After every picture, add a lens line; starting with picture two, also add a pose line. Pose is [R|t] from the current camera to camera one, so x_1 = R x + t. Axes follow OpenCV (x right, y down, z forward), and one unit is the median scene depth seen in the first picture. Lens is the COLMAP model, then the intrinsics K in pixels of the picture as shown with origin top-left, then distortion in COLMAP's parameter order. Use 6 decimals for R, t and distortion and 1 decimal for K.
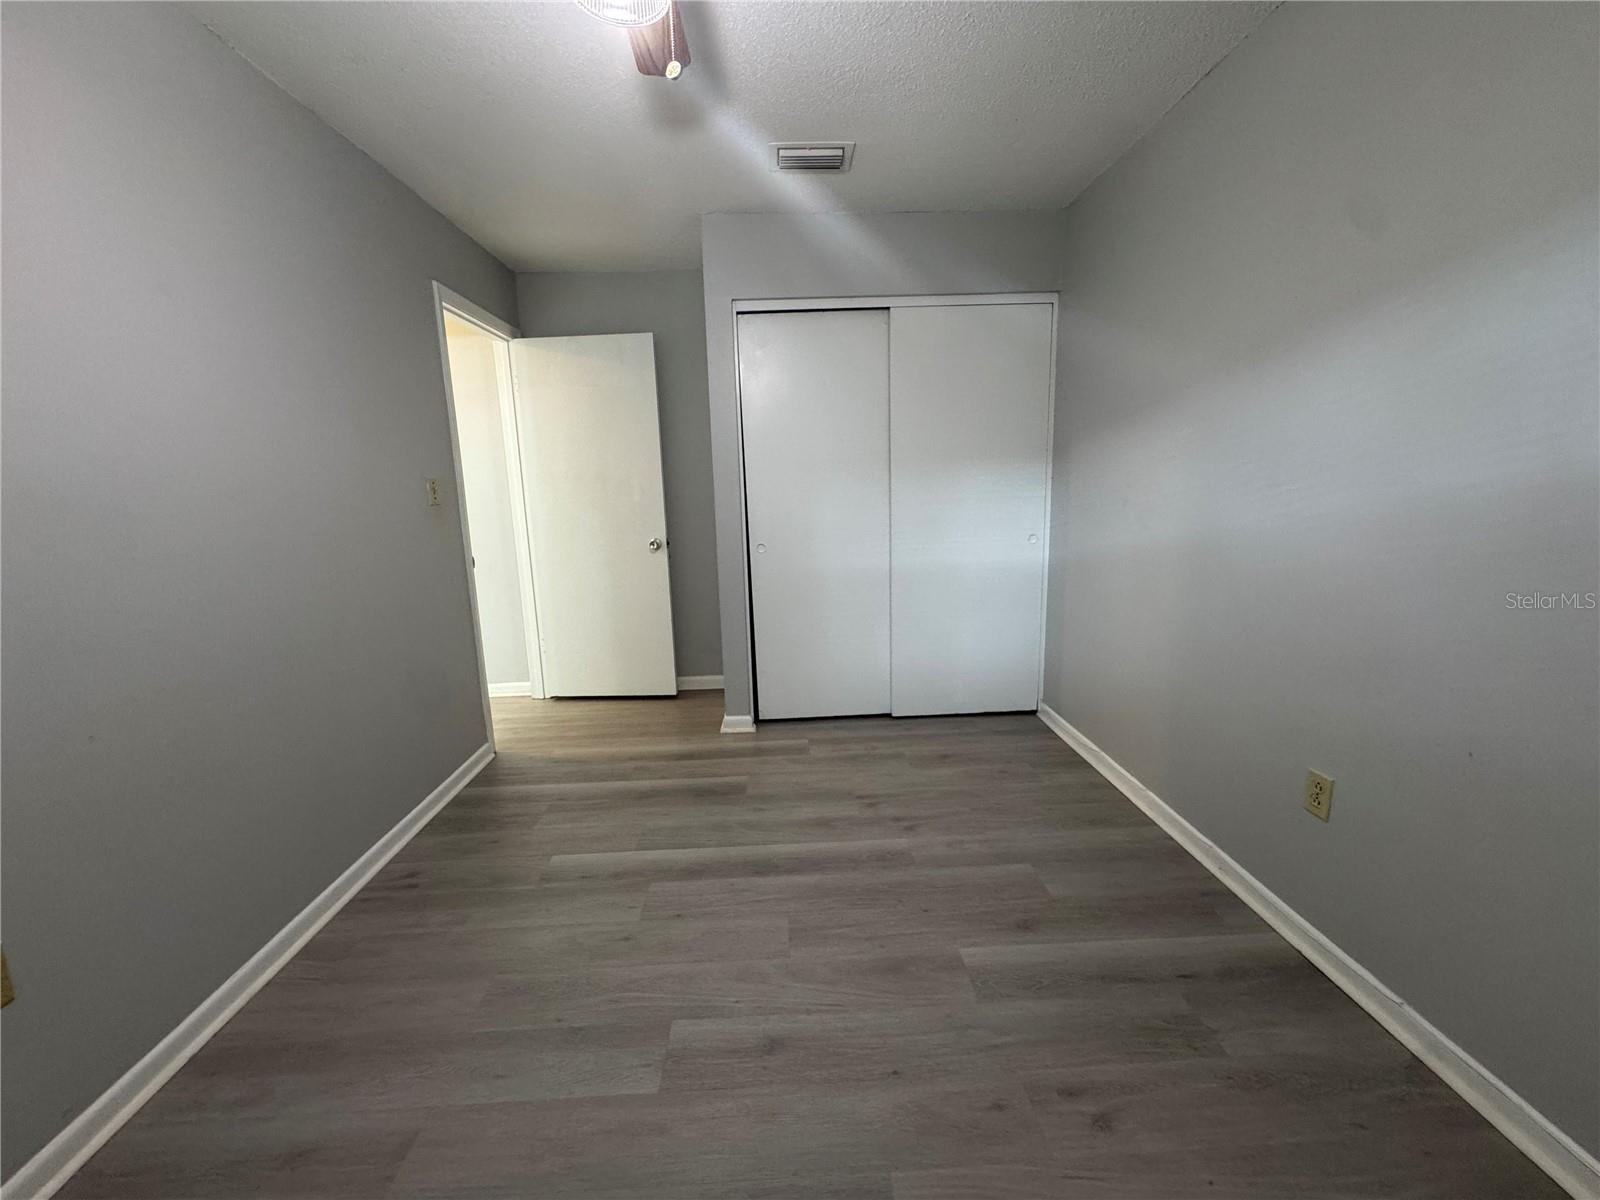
lens RADIAL K [[639.9, 0, 807.1], [0, 639.9, 599.2], [0, 0, 1]] dist [-0.001122, 0.000134]
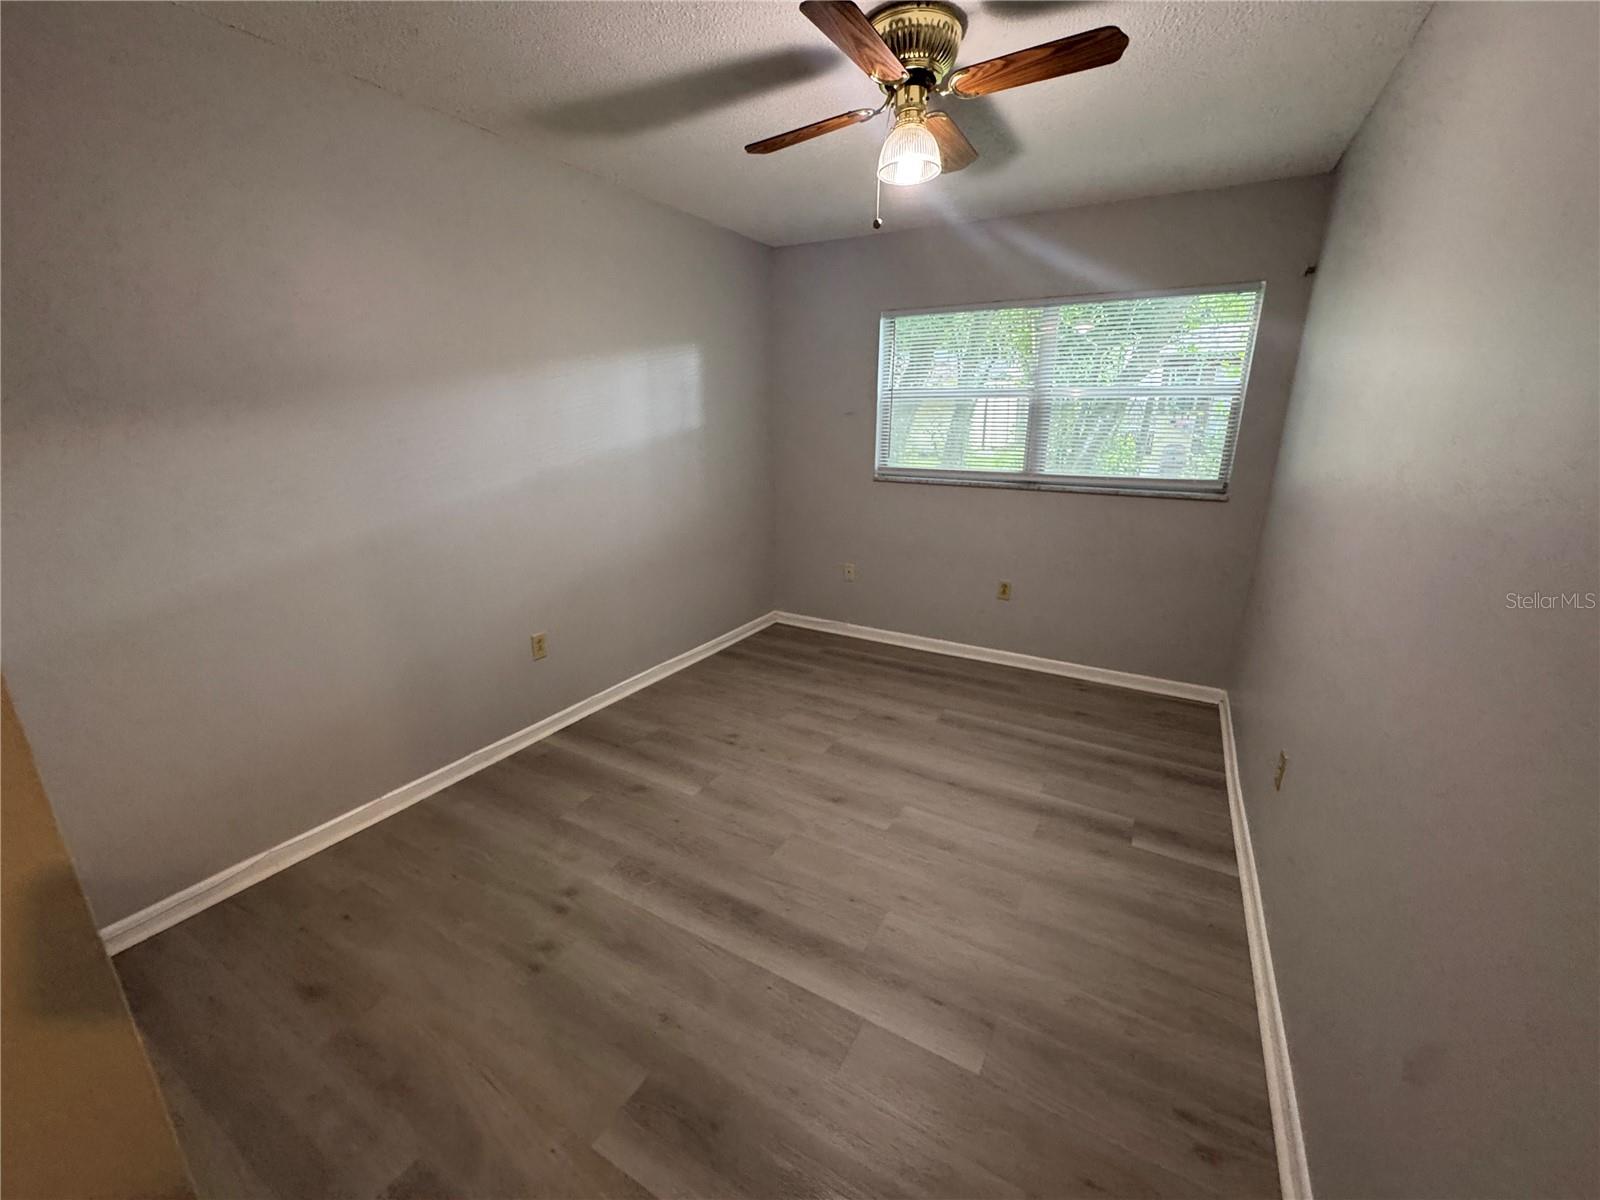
lens RADIAL K [[639.9, 0, 807.7], [0, 639.9, 603.9], [0, 0, 1]] dist [-0.001122, 0.000134]
pose [[-0.851758, -0.123317, 0.509217, -0.550923], [0.114549, 0.904563, 0.410663, -0.339209], [-0.511260, 0.408116, -0.756343, 1.468710]]
